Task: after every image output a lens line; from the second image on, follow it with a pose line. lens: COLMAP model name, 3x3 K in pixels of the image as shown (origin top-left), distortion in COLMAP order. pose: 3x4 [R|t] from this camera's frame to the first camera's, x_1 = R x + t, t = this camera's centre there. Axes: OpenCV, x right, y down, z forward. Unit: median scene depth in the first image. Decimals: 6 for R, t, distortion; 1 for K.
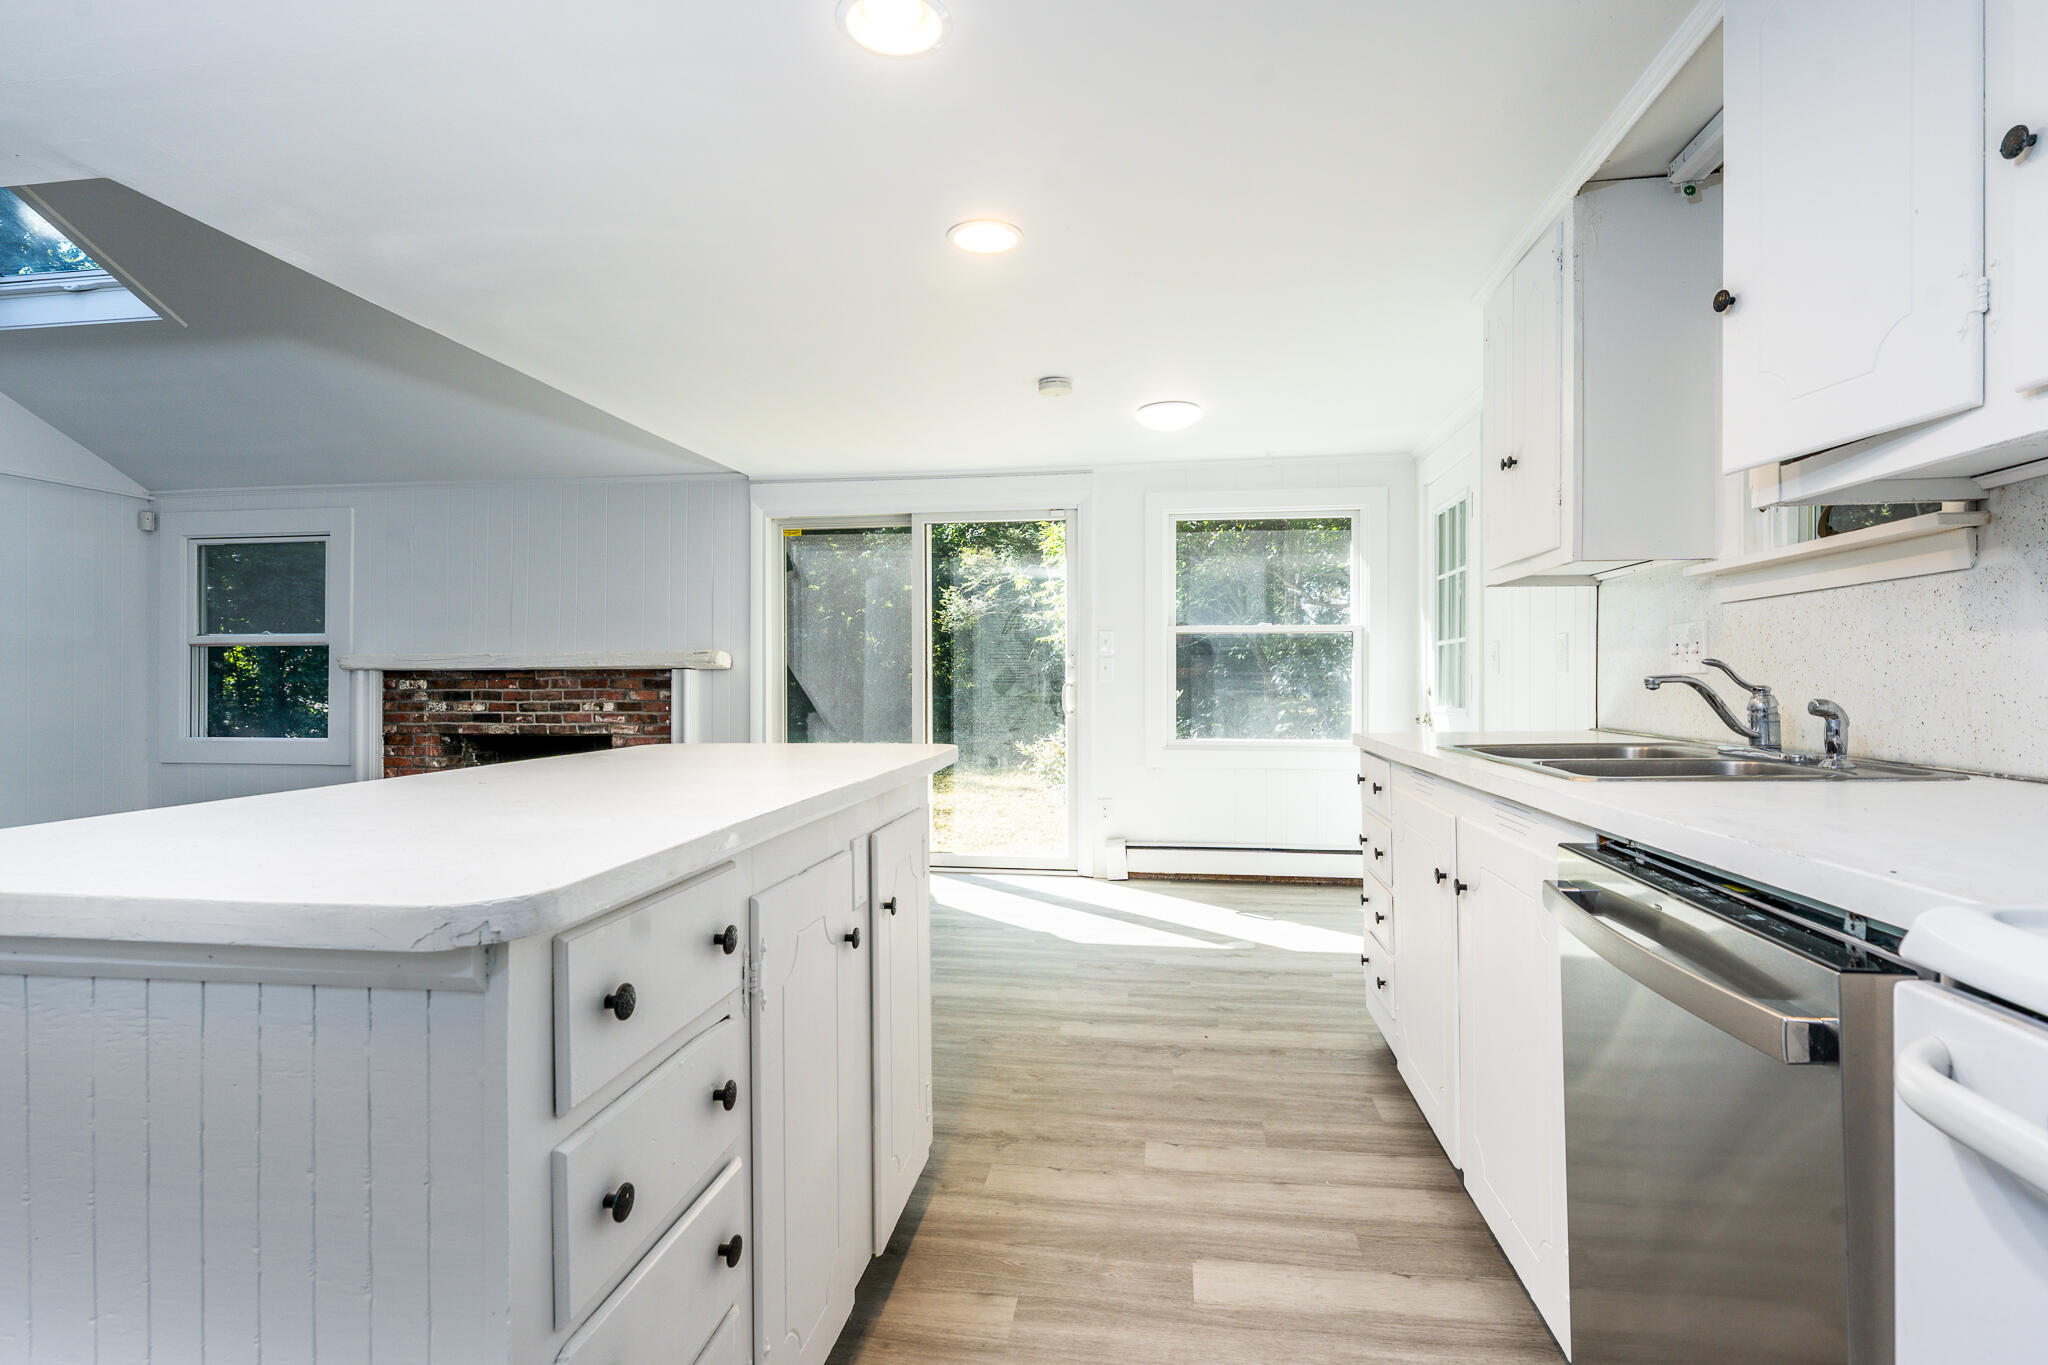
lens RADIAL K [[965.0, 0, 1024.0], [0, 965.0, 682.5], [0, 0, 1]] dist [-0.003620, -0.000834]
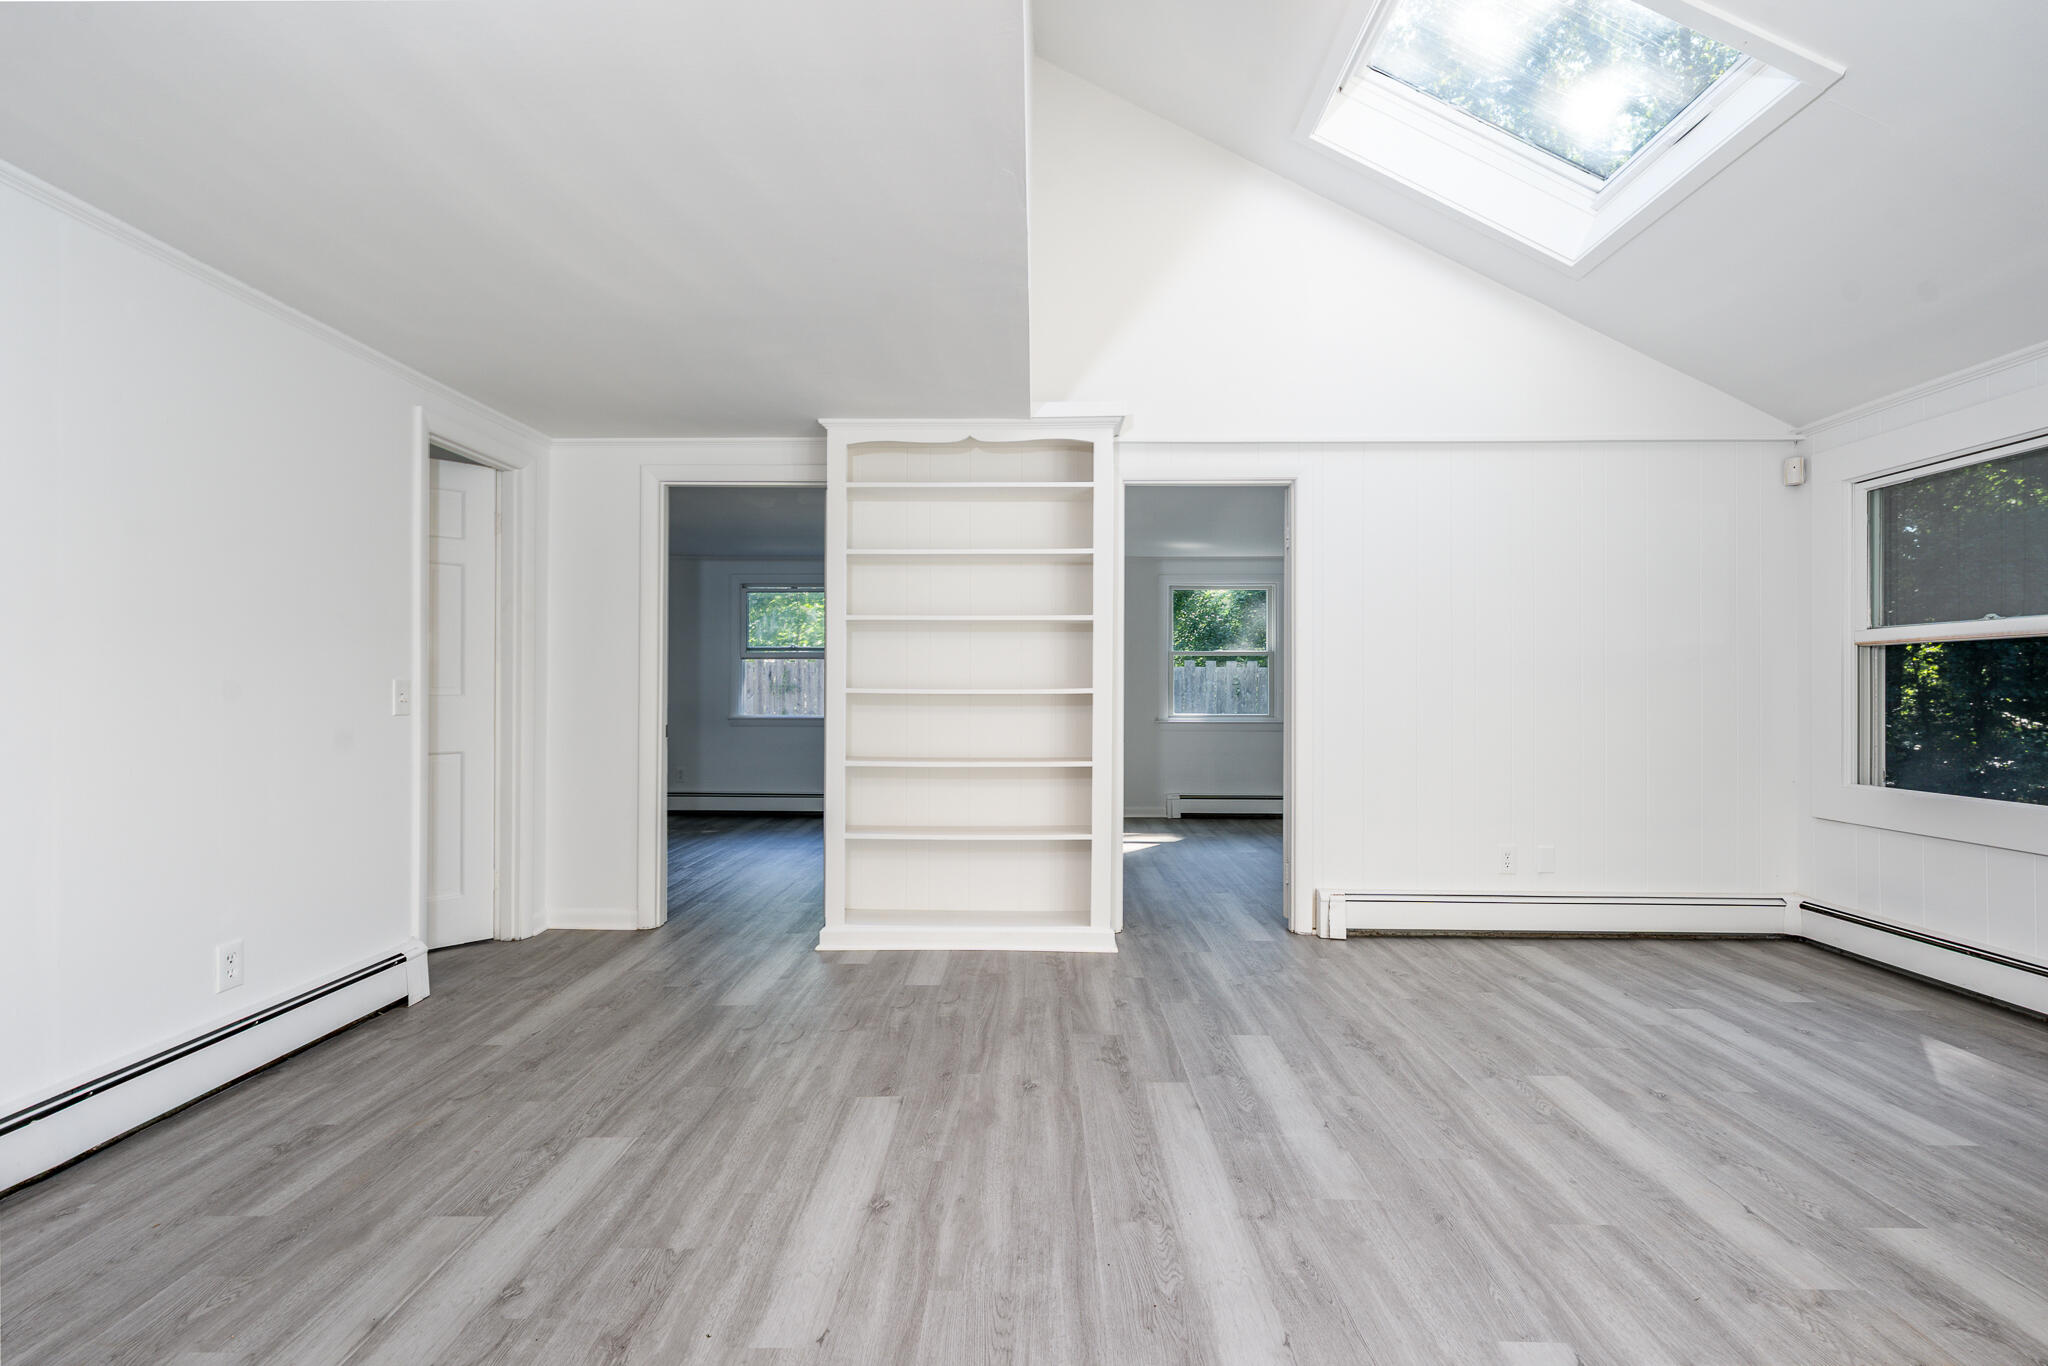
lens RADIAL K [[916.9, 0, 1024.0], [0, 916.9, 683.0], [0, 0, 1]] dist [-0.000432, 0.000106]
pose [[0.113871, -0.008067, -0.993463, -0.671181], [-0.002868, 0.999960, -0.008448, -0.011666], [0.993491, 0.003812, 0.113843, 0.788226]]
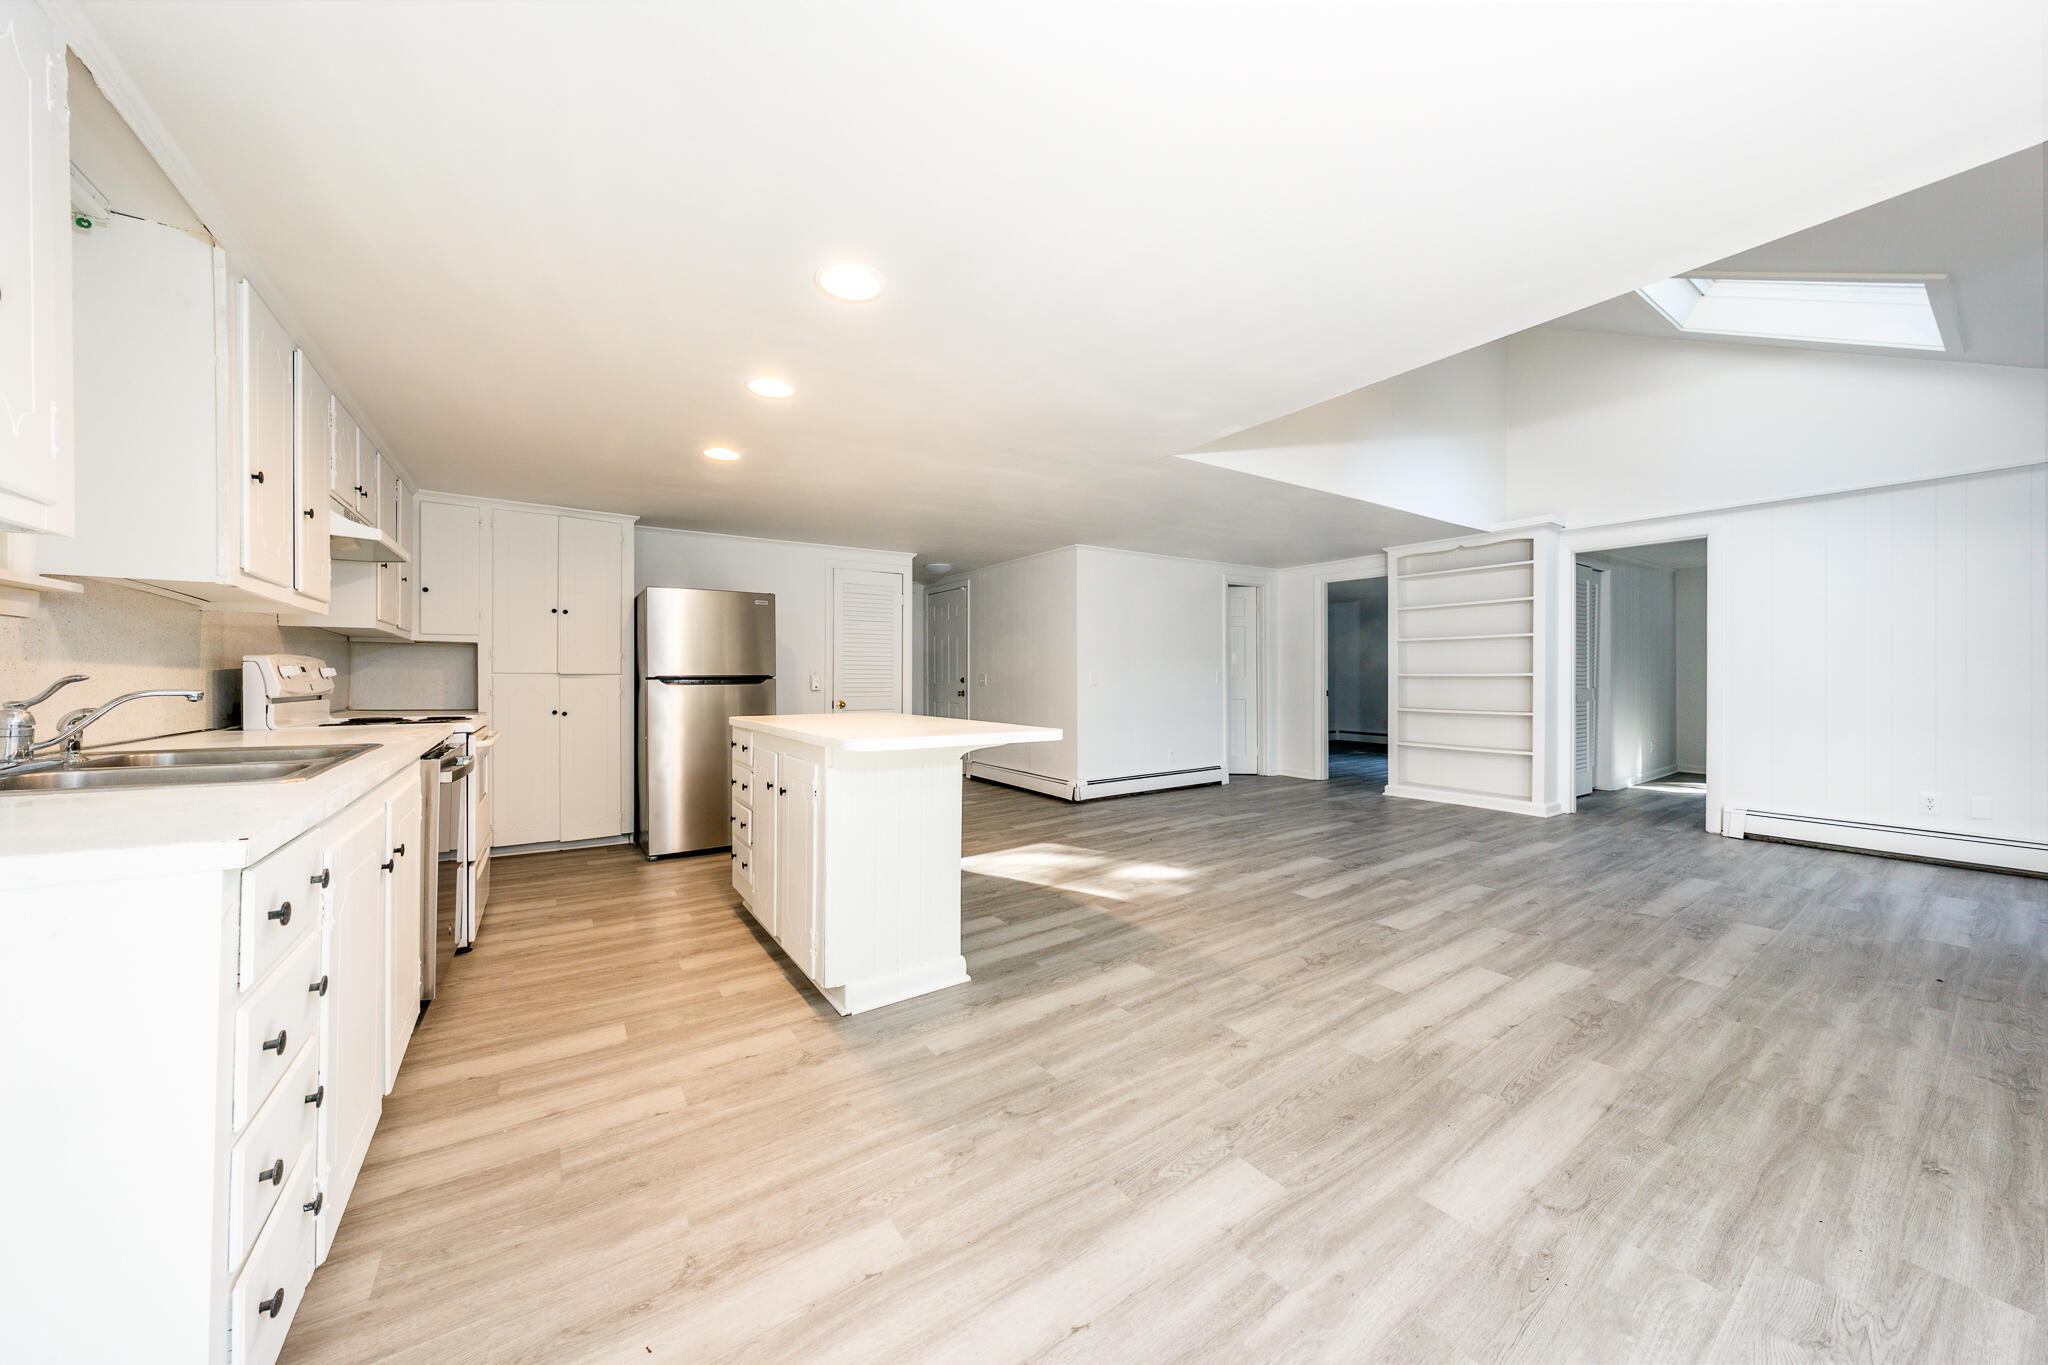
lens RADIAL K [[714.7, 0, 1024.0], [0, 714.7, 682.5], [0, 0, 1]] dist [-0.000030, -0.000111]
pose [[-0.738479, 0.009961, -0.674203, 0.323965], [0.001763, 0.999916, 0.012842, -0.017071], [0.674275, 0.008295, -0.738434, 1.548451]]
